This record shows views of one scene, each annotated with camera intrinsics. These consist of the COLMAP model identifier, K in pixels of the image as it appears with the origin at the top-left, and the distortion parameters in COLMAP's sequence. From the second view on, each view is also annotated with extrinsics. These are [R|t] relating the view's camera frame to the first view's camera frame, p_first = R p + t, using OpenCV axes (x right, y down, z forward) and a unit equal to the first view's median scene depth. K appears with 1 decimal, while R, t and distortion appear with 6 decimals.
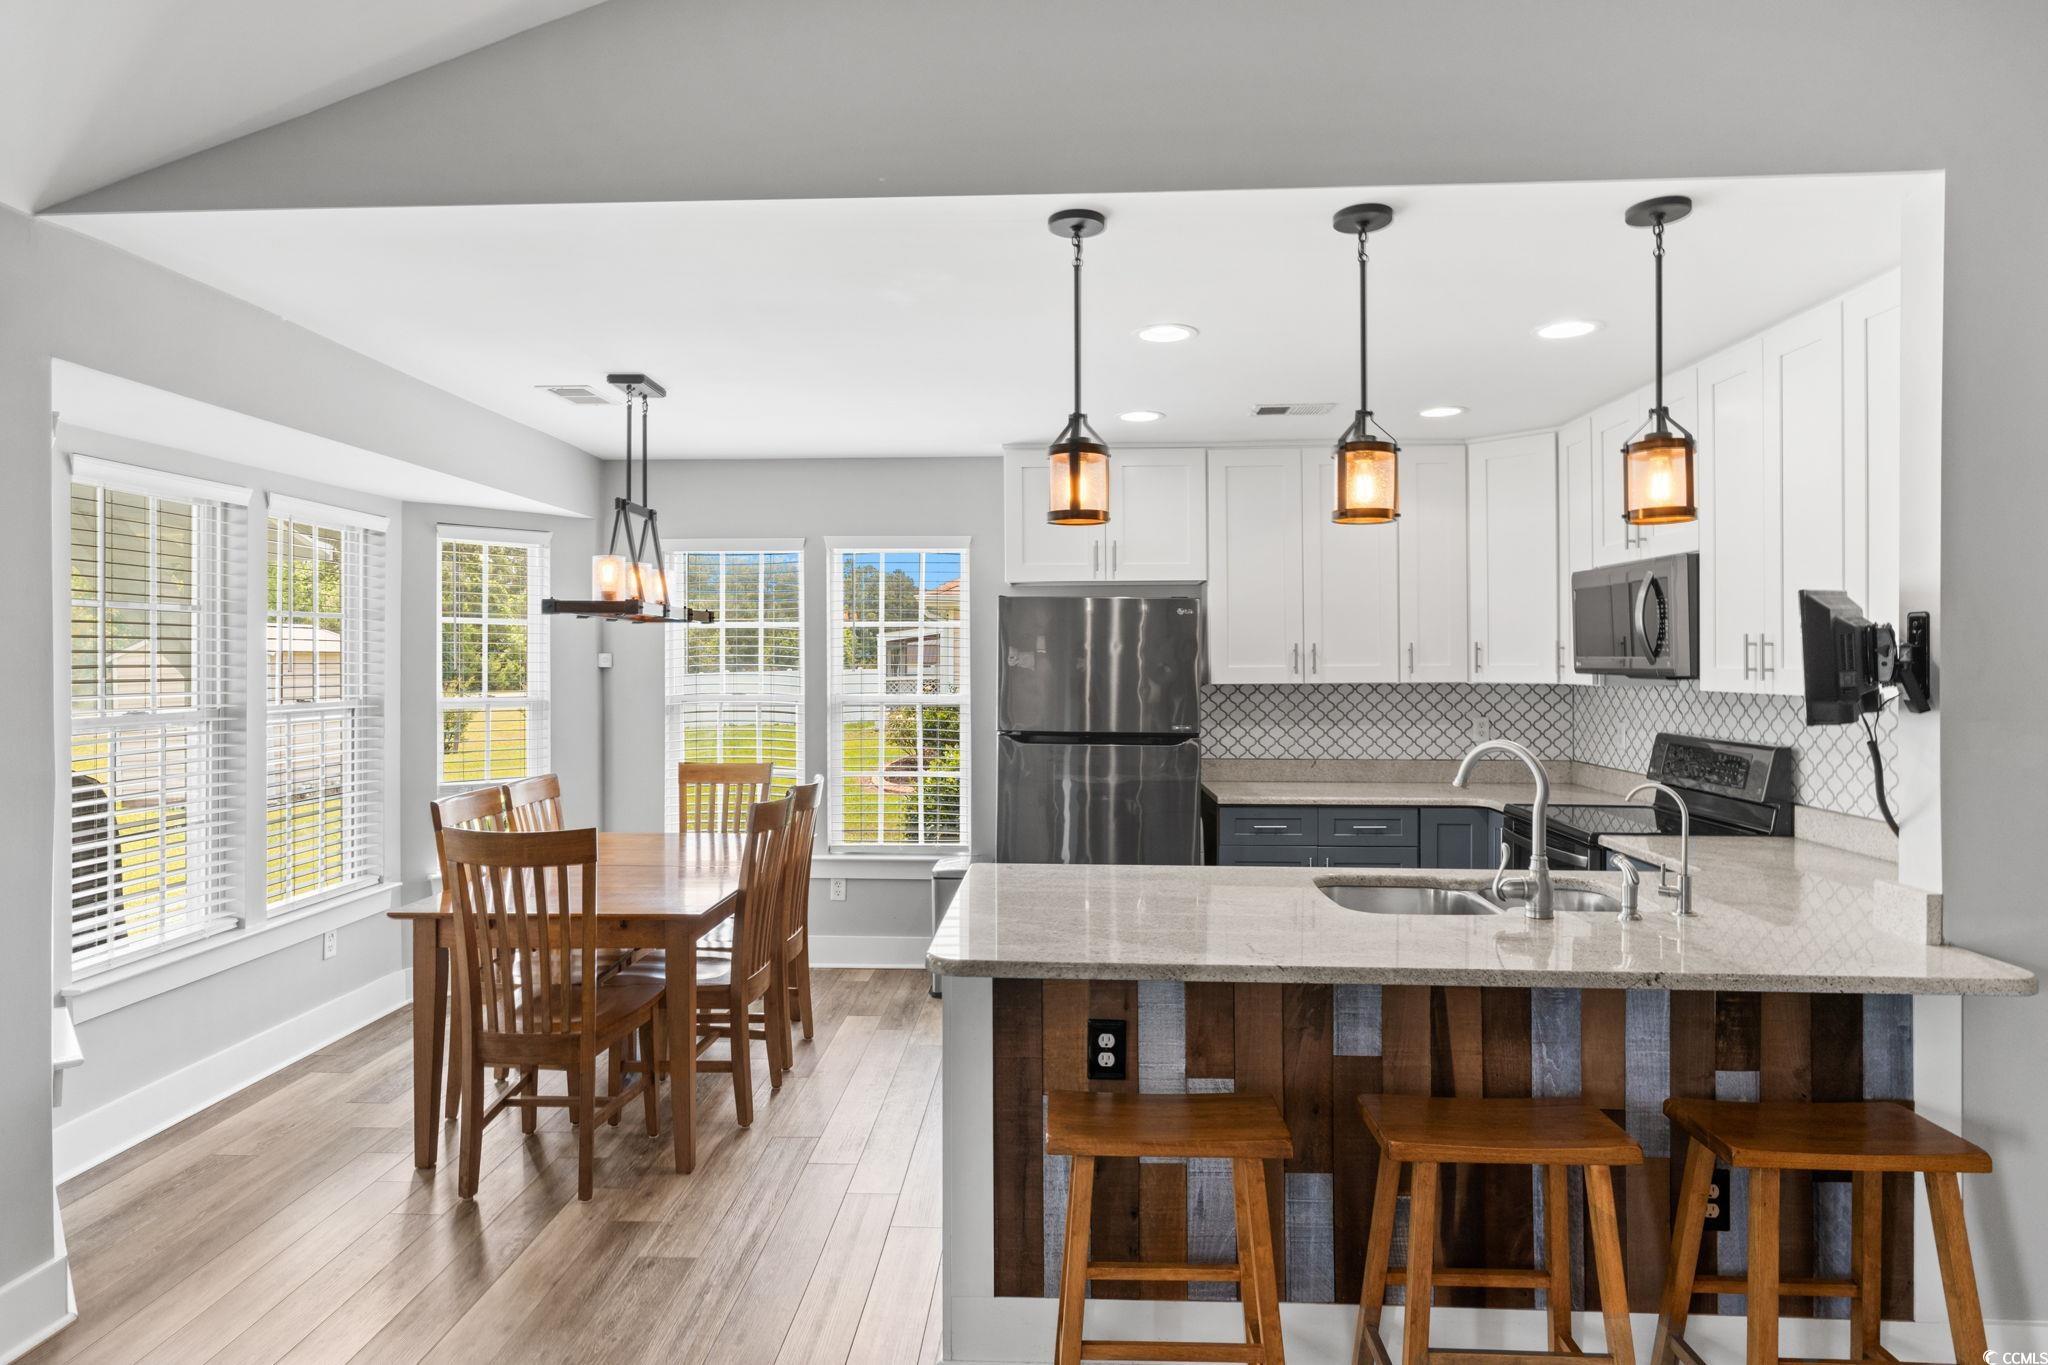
lens RADIAL K [[985.4, 0, 1026.5], [0, 985.4, 665.7], [0, 0, 1]] dist [0.000016, -0.000349]
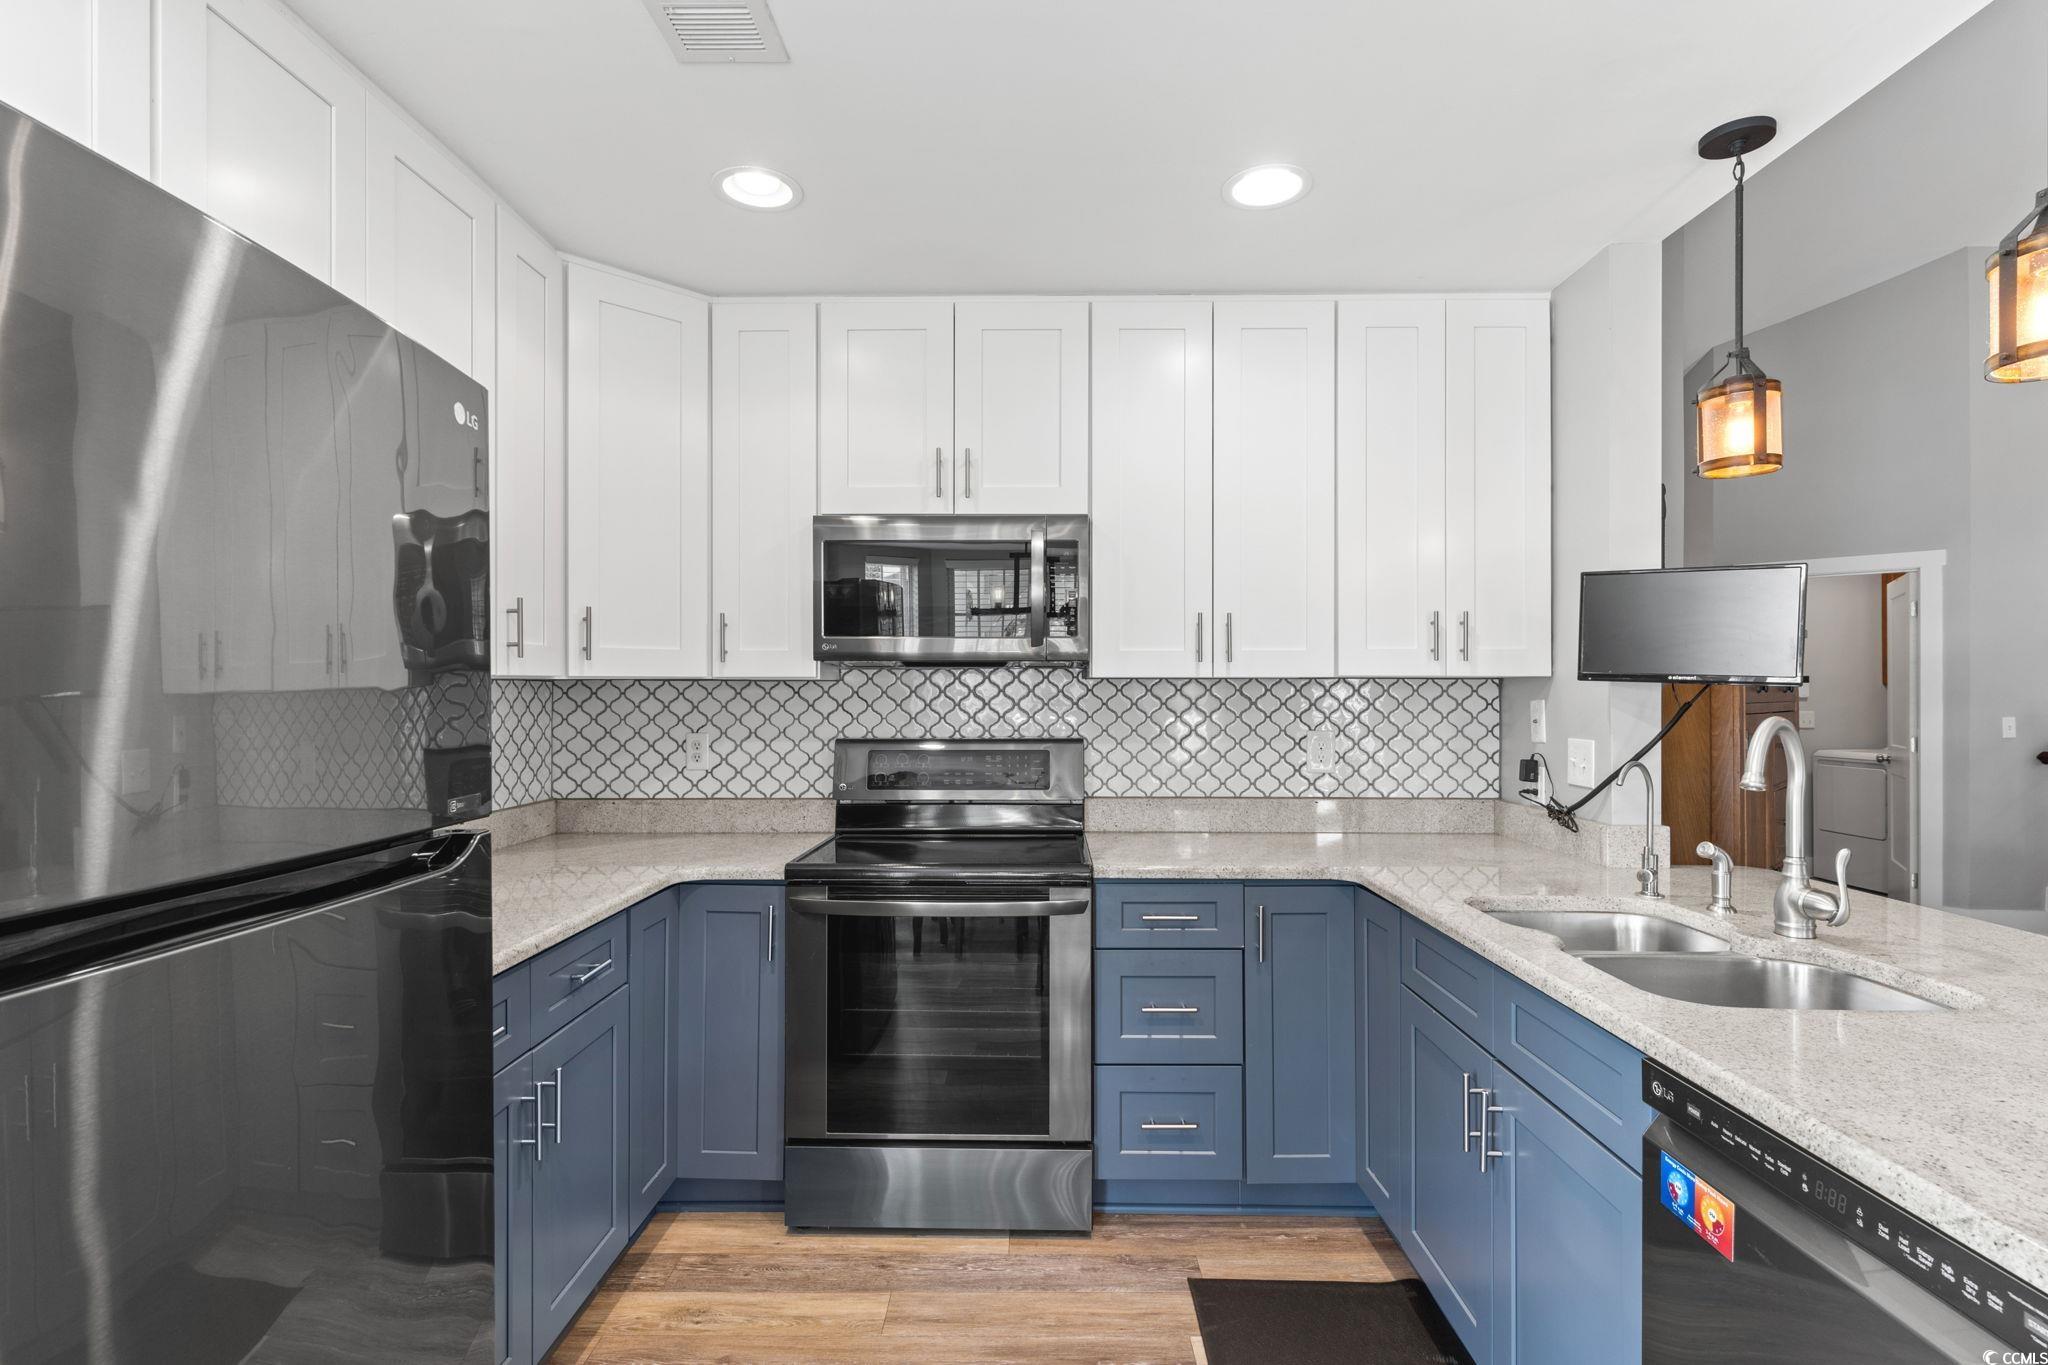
lens RADIAL K [[985.4, 0, 1026.5], [0, 985.4, 665.7], [0, 0, 1]] dist [0.000016, -0.000349]
pose [[-0.028213, 0.004481, 0.999592, -0.139940], [-0.002758, 0.999986, -0.004561, 0.010889], [-0.999598, -0.002886, -0.028200, 0.838392]]
